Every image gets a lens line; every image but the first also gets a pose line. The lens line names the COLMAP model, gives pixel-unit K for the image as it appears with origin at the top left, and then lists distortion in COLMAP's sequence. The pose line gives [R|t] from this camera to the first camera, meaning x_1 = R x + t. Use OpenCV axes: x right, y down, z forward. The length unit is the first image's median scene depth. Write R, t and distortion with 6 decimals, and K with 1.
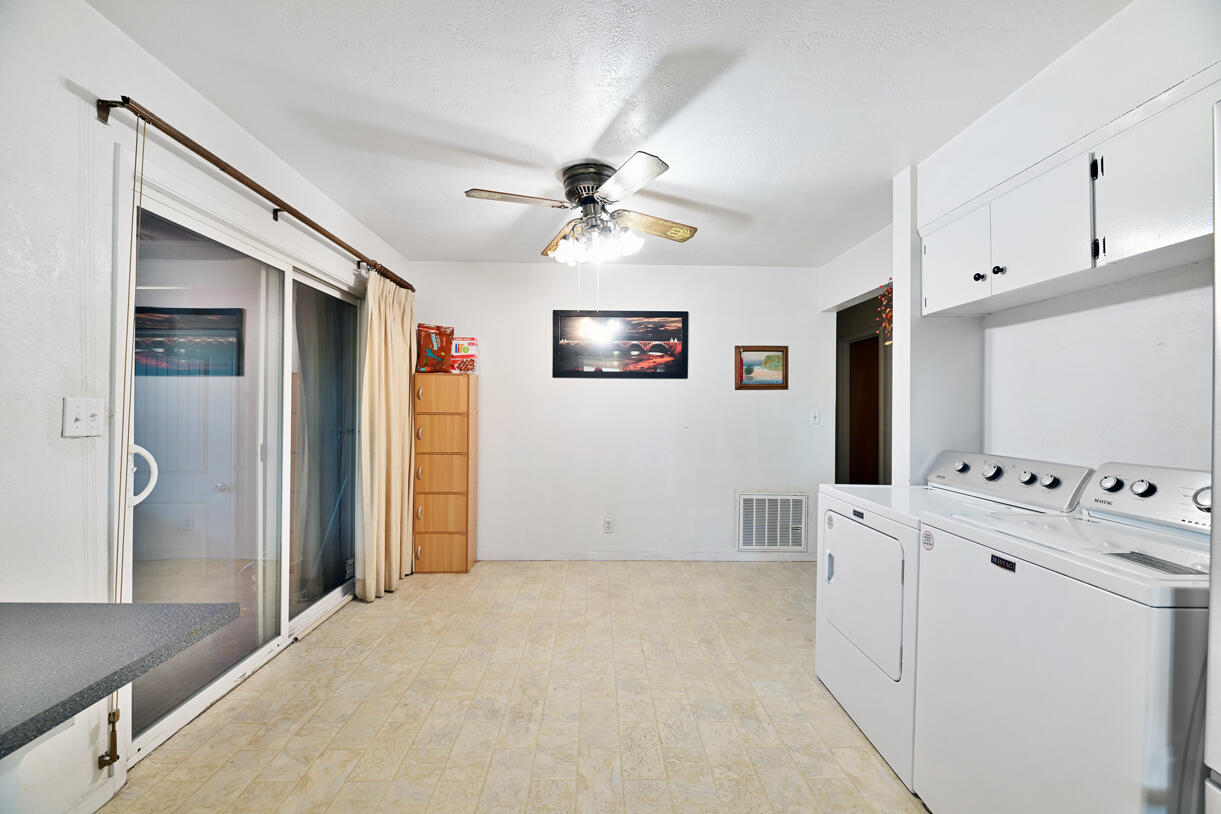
lens RADIAL K [[495.5, 0, 611.0], [0, 495.5, 401.7], [0, 0, 1]] dist [0.000606, -0.004120]
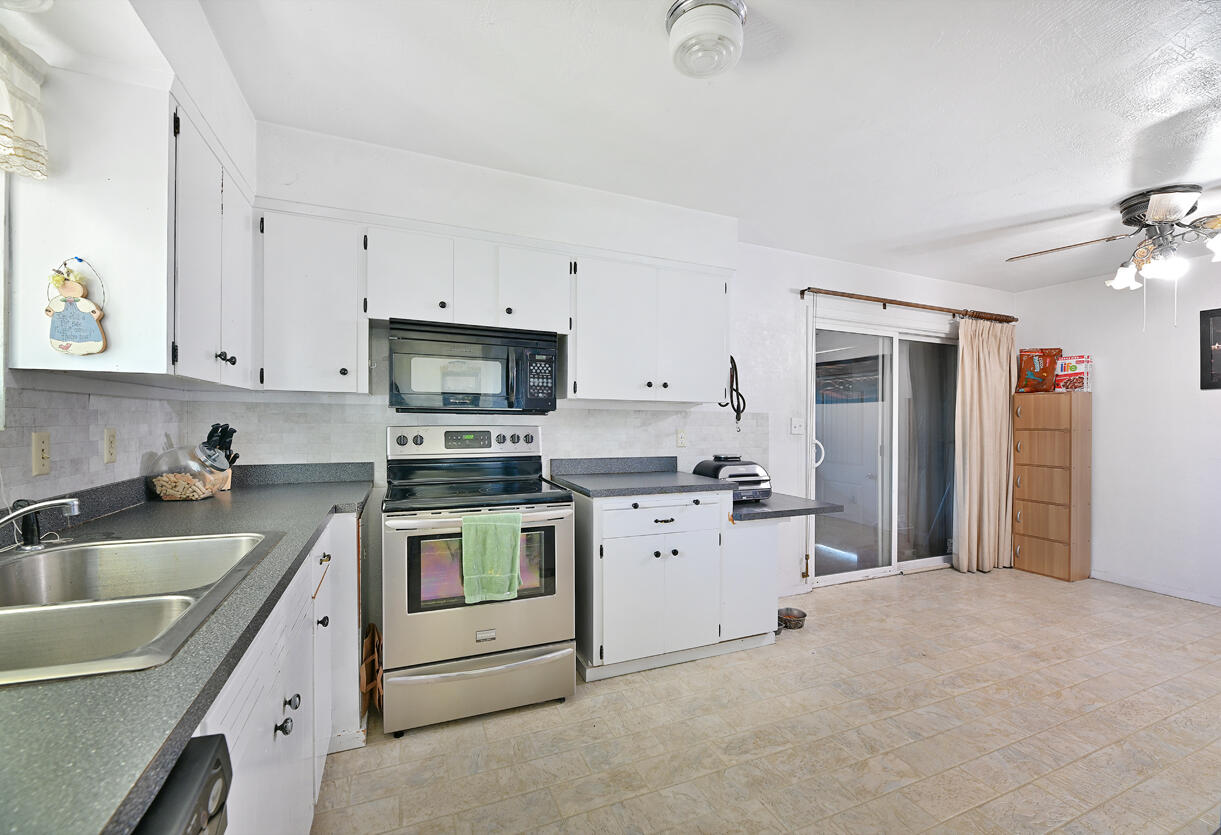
lens RADIAL K [[507.8, 0, 610.5], [0, 507.8, 417.5], [0, 0, 1]] dist [-0.000025, -0.003588]
pose [[0.363355, -0.008320, -0.931614, 0.428870], [0.004386, 0.999964, -0.007220, 0.001615], [0.931640, -0.001463, 0.363378, -0.353808]]
